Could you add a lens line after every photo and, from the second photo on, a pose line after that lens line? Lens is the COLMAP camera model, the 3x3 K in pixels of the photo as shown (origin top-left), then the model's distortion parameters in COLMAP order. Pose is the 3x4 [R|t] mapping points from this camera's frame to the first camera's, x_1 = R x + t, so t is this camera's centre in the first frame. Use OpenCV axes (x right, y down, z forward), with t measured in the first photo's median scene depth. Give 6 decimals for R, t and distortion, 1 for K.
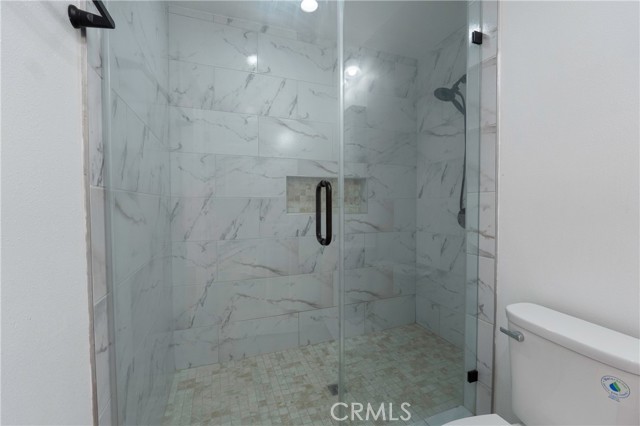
lens RADIAL K [[271.2, 0, 319.4], [0, 271.2, 211.7], [0, 0, 1]] dist [-0.004391, -0.001221]
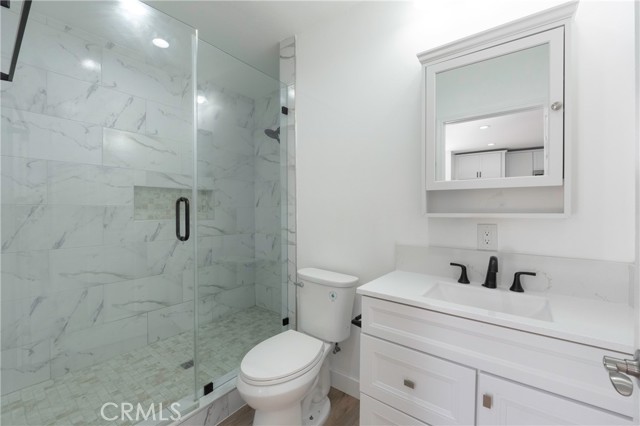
lens RADIAL K [[271.2, 0, 320.3], [0, 271.2, 214.0], [0, 0, 1]] dist [-0.004391, -0.001221]
pose [[0.852409, -0.004108, 0.522859, -0.055873], [0.011414, 0.999877, -0.010751, 0.000534], [-0.522750, 0.015133, 0.852352, -0.305040]]
